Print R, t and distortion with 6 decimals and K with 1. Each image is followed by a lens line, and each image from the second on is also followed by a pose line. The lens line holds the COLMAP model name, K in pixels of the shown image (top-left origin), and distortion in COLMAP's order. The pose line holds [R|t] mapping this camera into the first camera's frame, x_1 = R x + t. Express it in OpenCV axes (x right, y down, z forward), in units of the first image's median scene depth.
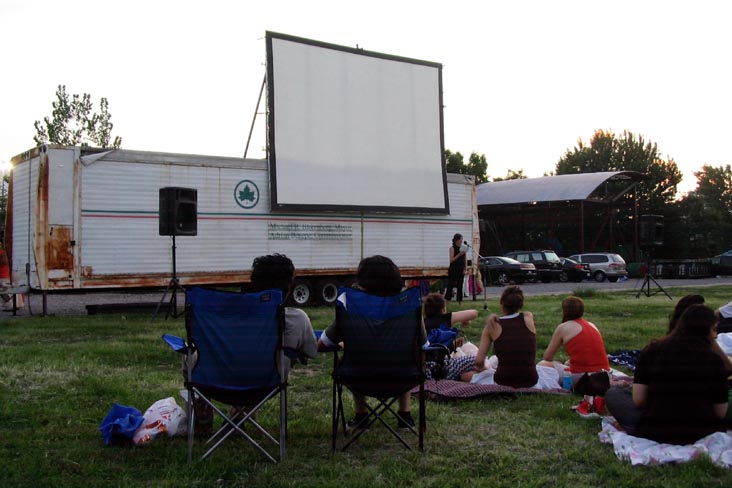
lens RADIAL K [[801.9, 0, 363.1], [0, 801.9, 224.9], [0, 0, 1]] dist [-0.185623, 0.210843]
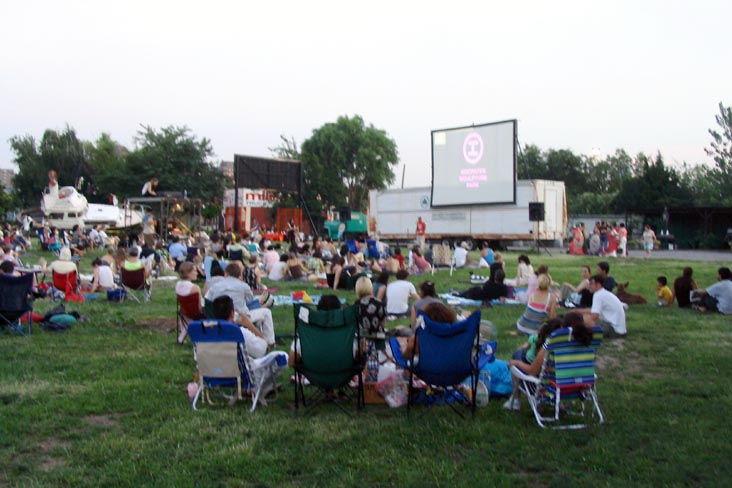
lens RADIAL K [[801.9, 0, 363.1], [0, 801.9, 224.9], [0, 0, 1]] dist [-0.185623, 0.210843]
pose [[0.041538, -0.005146, -0.999124, 2.218084], [0.029491, 0.999557, -0.003922, 0.034867], [0.998702, -0.029302, 0.041671, 0.697067]]
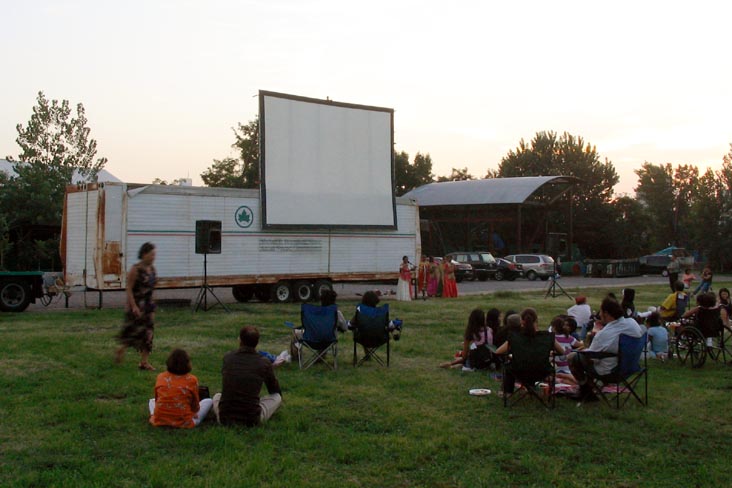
lens RADIAL K [[849.4, 0, 342.9], [0, 849.4, 196.9], [0, 0, 1]] dist [-0.171292, 0.031231]
pose [[0.998777, 0.017567, 0.046224, -0.047434], [-0.016829, 0.999726, -0.016300, -0.050109], [-0.046498, 0.015502, 0.998798, -0.390895]]
